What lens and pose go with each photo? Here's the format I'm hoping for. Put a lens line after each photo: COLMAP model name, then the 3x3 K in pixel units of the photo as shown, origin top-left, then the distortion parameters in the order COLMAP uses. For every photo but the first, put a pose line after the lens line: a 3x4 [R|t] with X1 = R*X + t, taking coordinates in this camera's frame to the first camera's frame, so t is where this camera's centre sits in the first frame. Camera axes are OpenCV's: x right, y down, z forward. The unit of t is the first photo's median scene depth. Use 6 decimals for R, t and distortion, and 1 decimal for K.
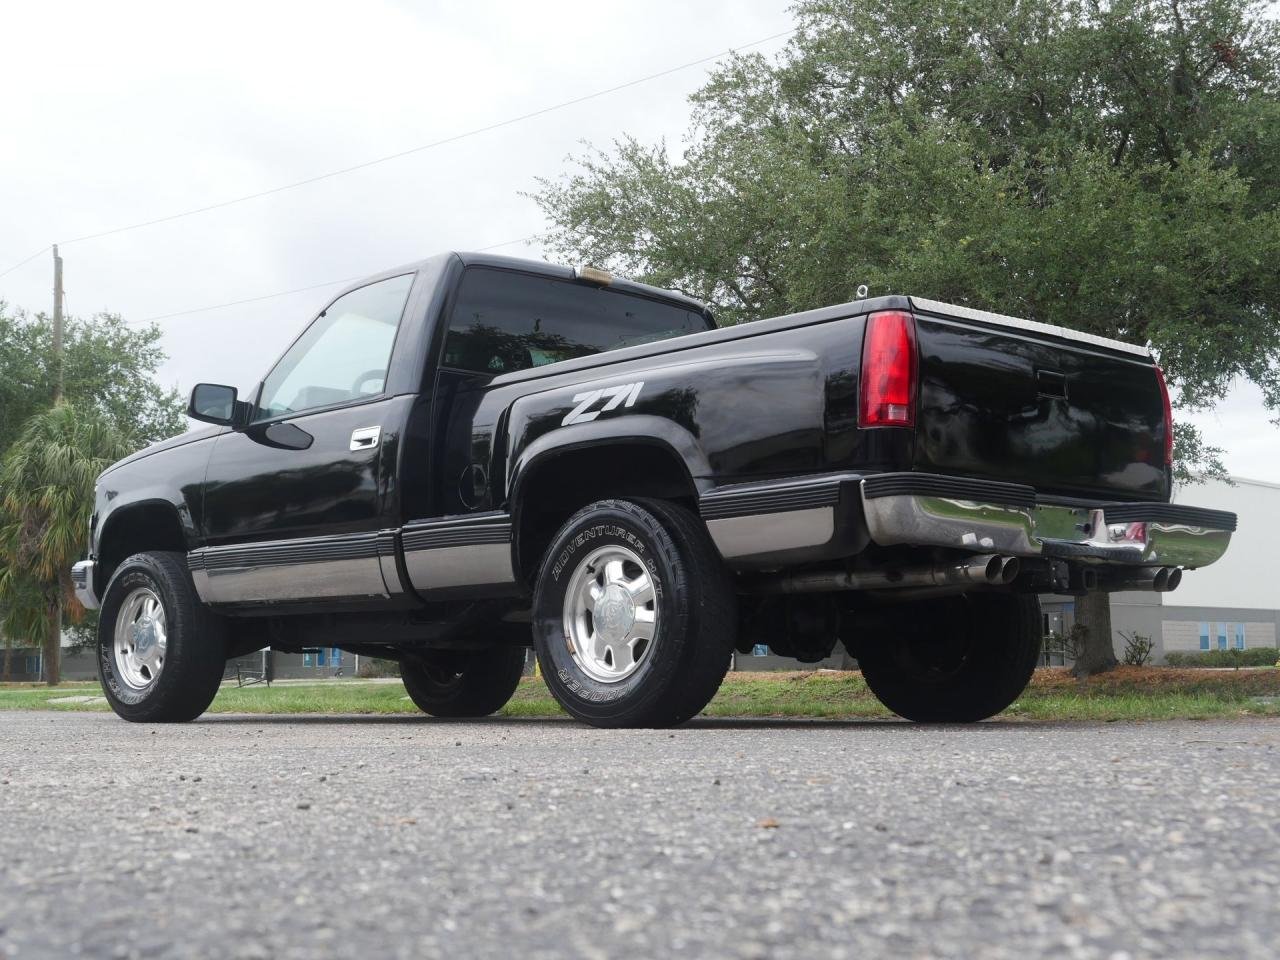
lens RADIAL K [[1903.2, 0, 632.4], [0, 1903.2, 483.5], [0, 0, 1]] dist [-0.009878, 0.043372]
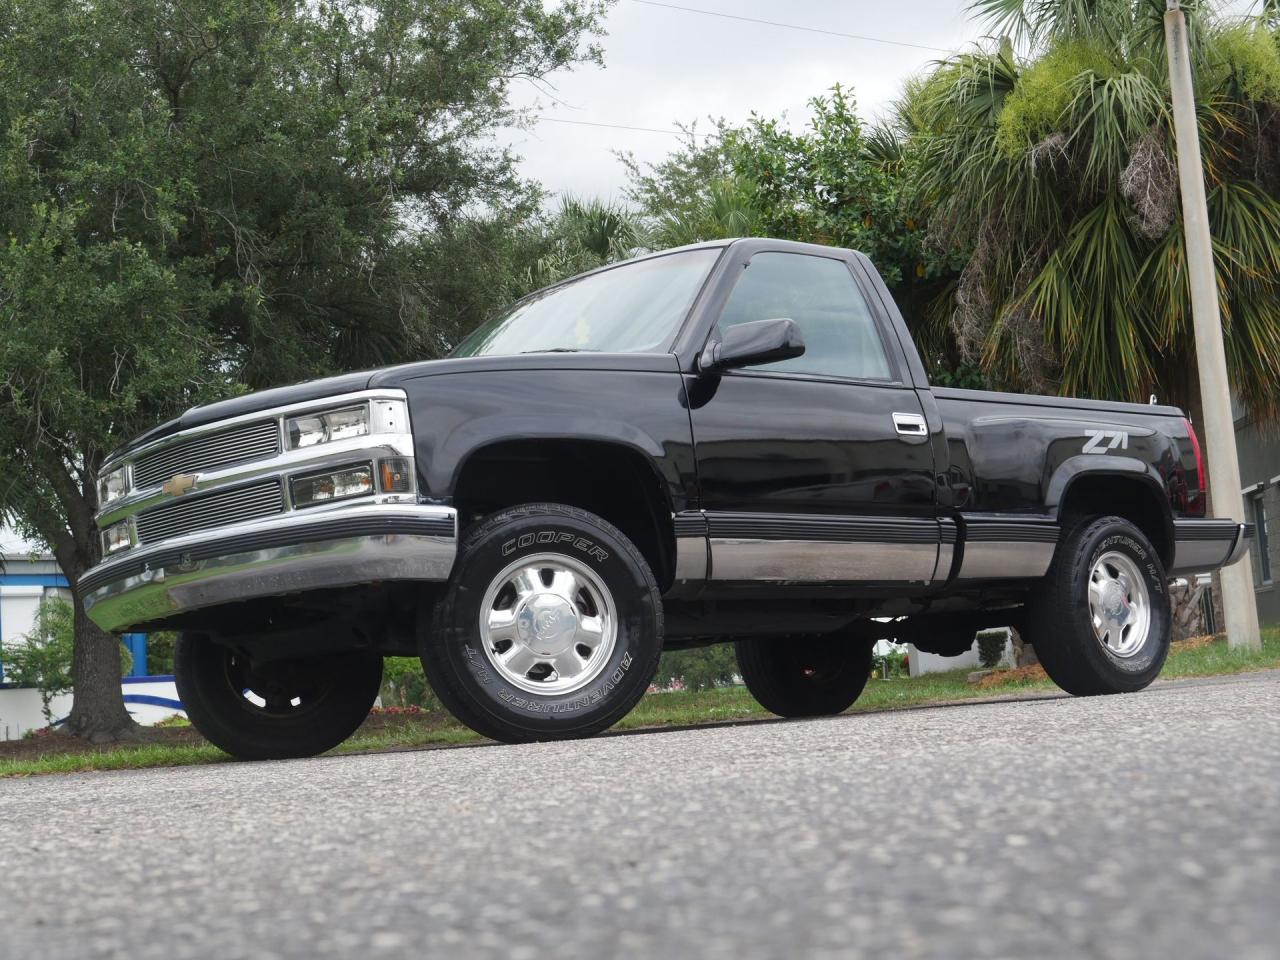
lens RADIAL K [[2033.3, 0, 637.4], [0, 2033.3, 480.9], [0, 0, 1]] dist [0.022145, -0.117991]
pose [[-0.002121, 0.121758, 0.992558, -0.451381], [-0.033218, 0.992003, -0.121761, 0.053430], [-0.999446, -0.033229, 0.001941, 0.430507]]
